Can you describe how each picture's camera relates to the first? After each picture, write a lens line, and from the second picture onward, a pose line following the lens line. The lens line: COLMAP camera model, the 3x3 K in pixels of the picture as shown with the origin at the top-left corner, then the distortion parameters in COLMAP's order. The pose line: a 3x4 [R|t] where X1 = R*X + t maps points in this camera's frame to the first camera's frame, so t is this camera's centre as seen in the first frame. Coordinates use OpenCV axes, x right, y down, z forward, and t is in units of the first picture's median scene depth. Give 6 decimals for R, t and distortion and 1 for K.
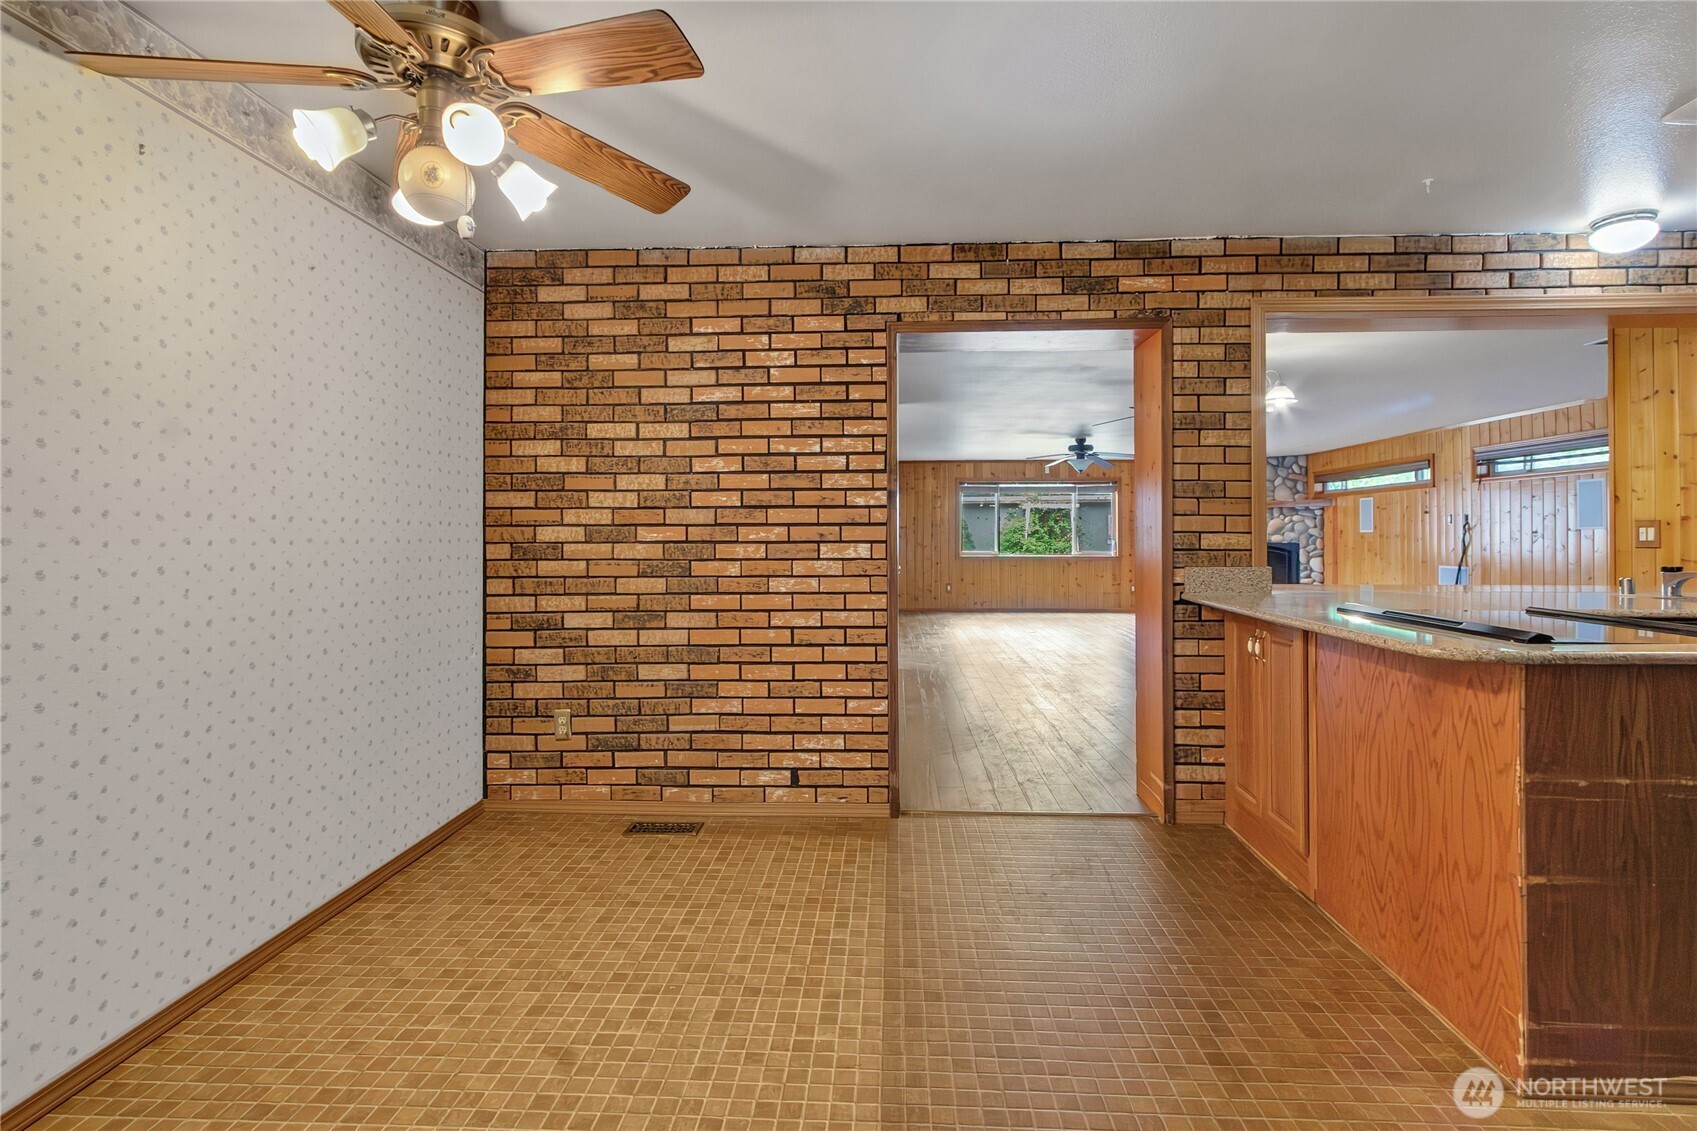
lens RADIAL K [[803.4, 0, 841.9], [0, 803.4, 534.7], [0, 0, 1]] dist [-0.000973, -0.000494]
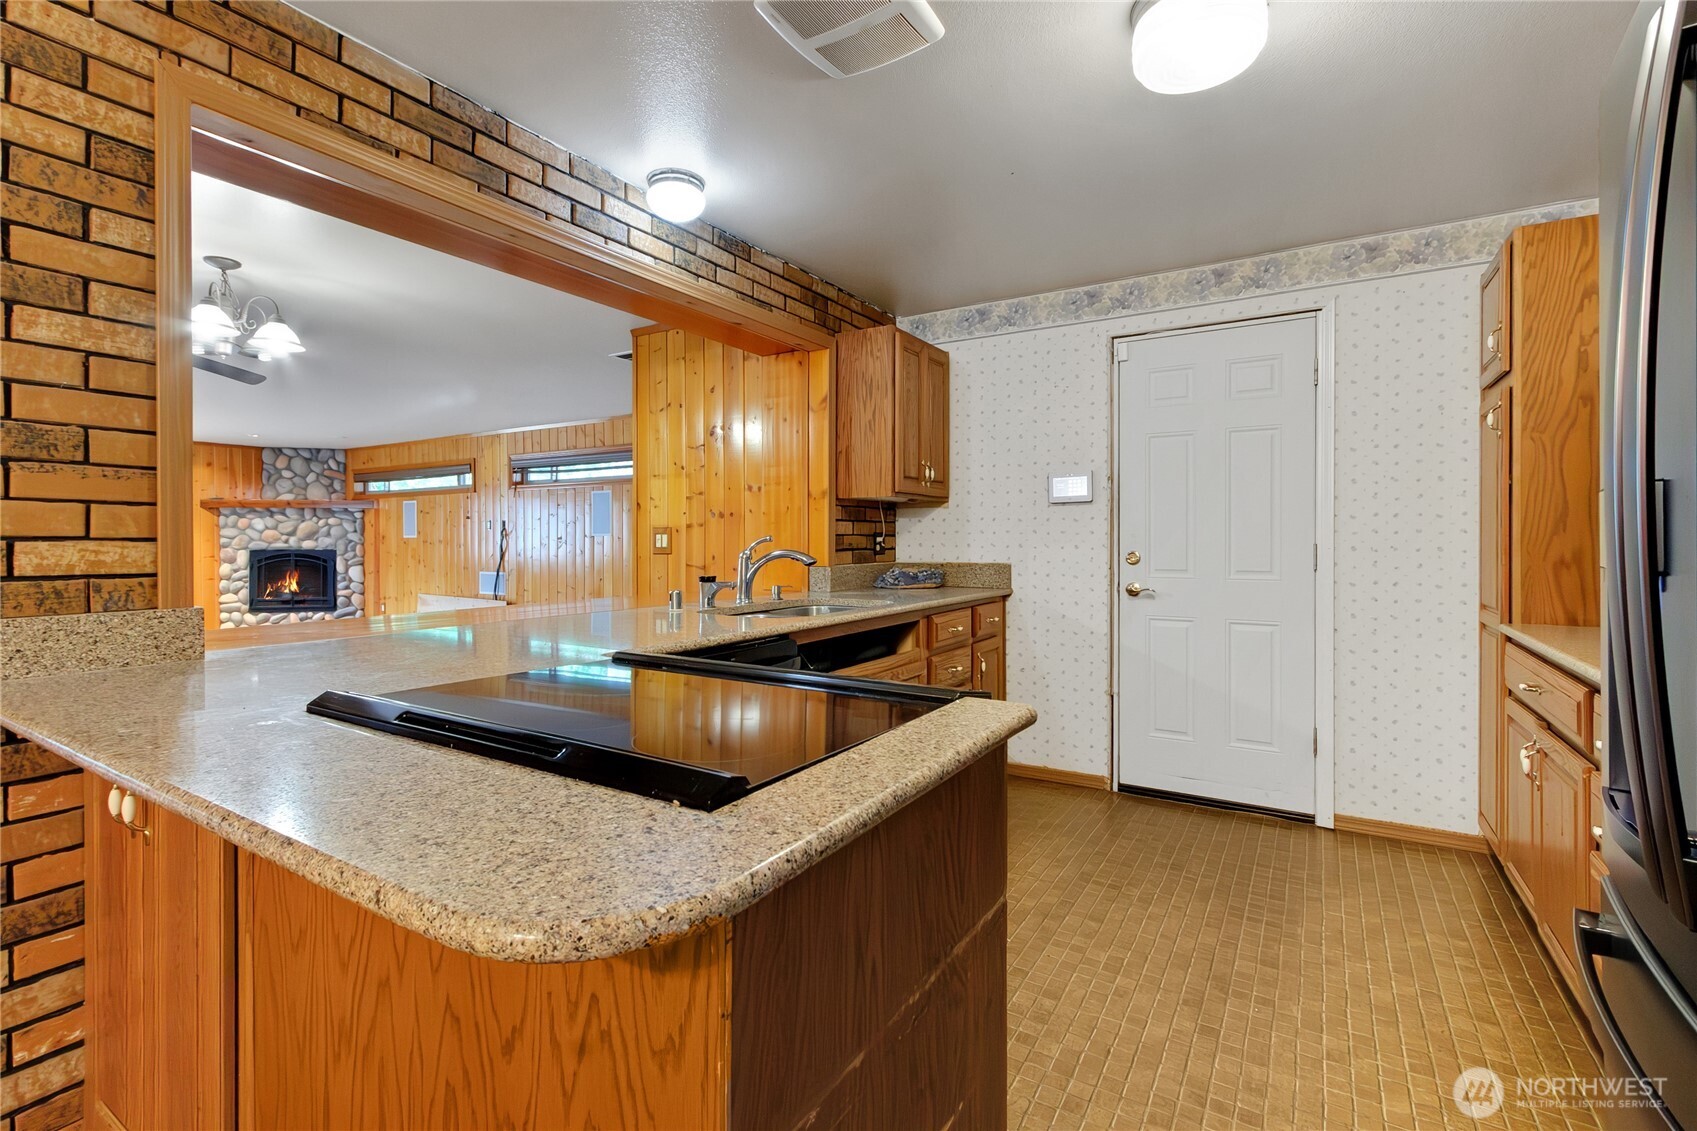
lens RADIAL K [[786.2, 0, 852.5], [0, 786.2, 542.0], [0, 0, 1]] dist [0.000993, -0.000585]
pose [[0.466072, -0.001226, 0.884746, 0.106637], [-0.001451, 0.999997, 0.002150, -0.000895], [-0.884746, -0.002286, 0.466068, 0.150519]]
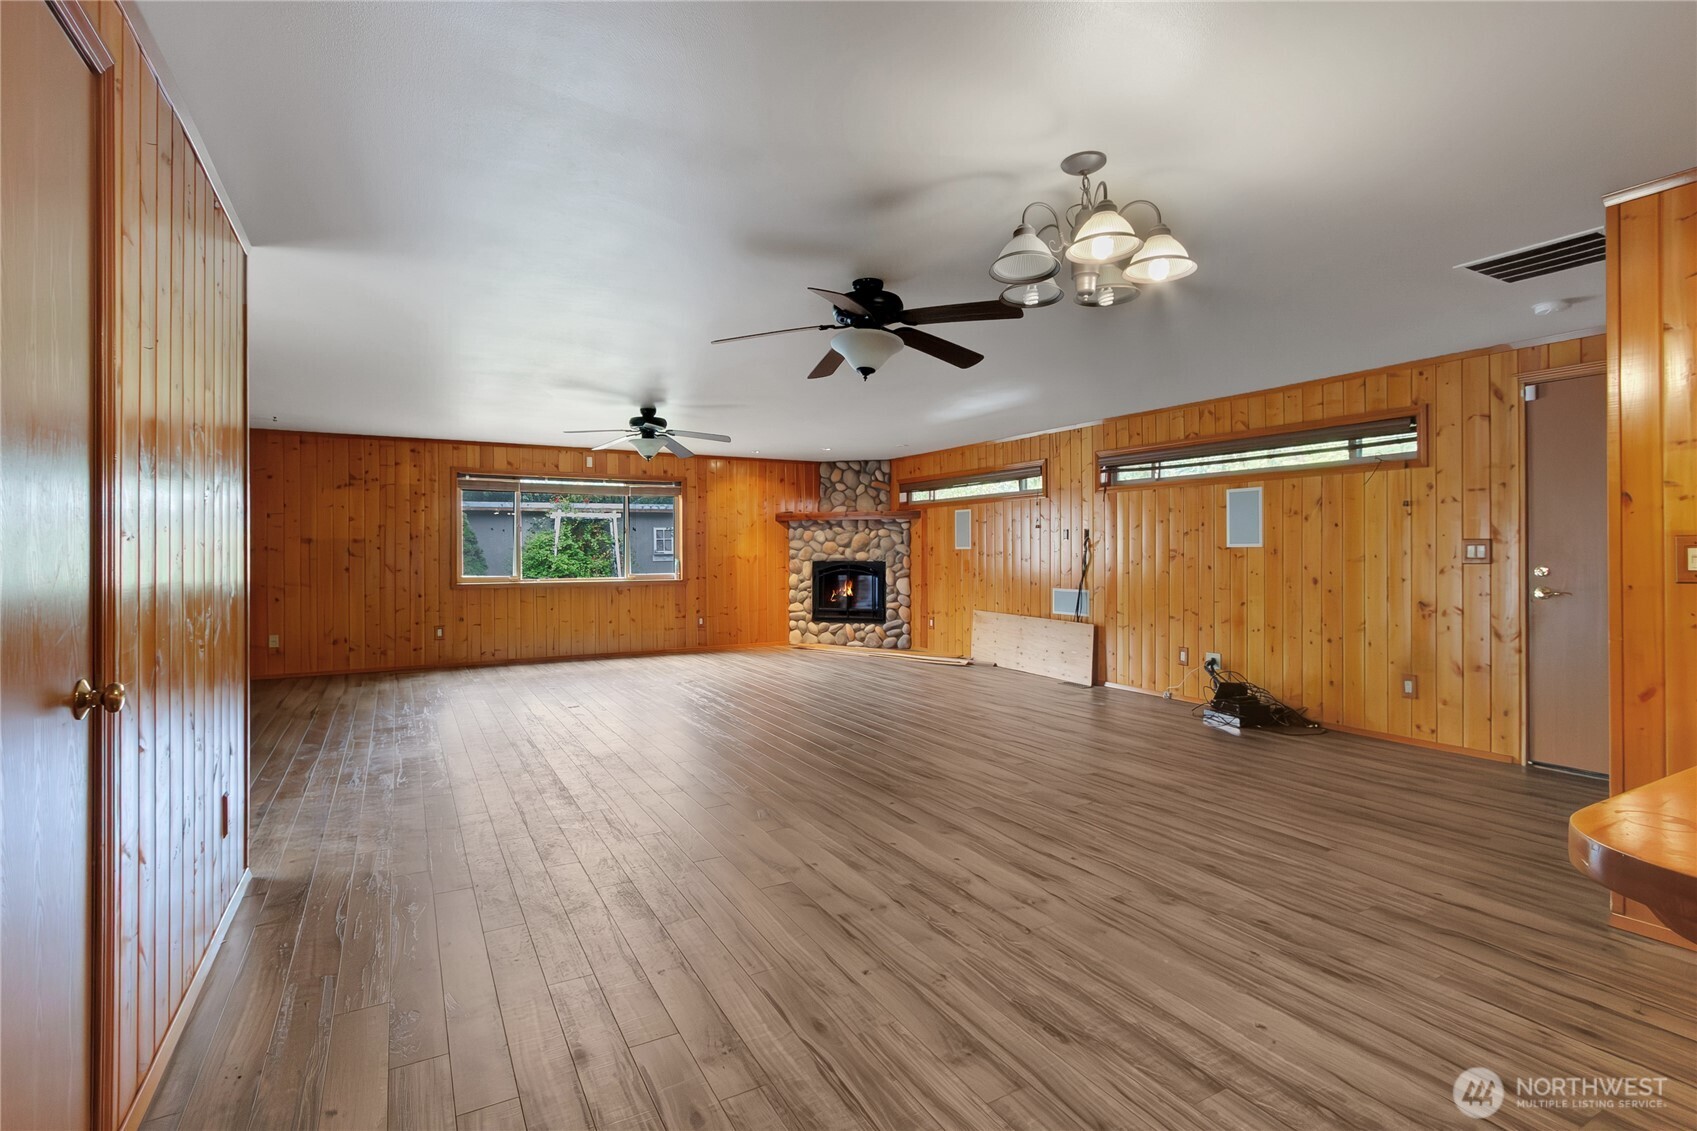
lens RADIAL K [[816.3, 0, 828.5], [0, 816.3, 551.0], [0, 0, 1]] dist [0.000066, -0.000052]
pose [[0.850659, -0.000334, 0.525718, 0.081338], [-0.000653, 0.999998, 0.001692, -0.003116], [-0.525717, -0.001782, 0.850657, 0.407869]]
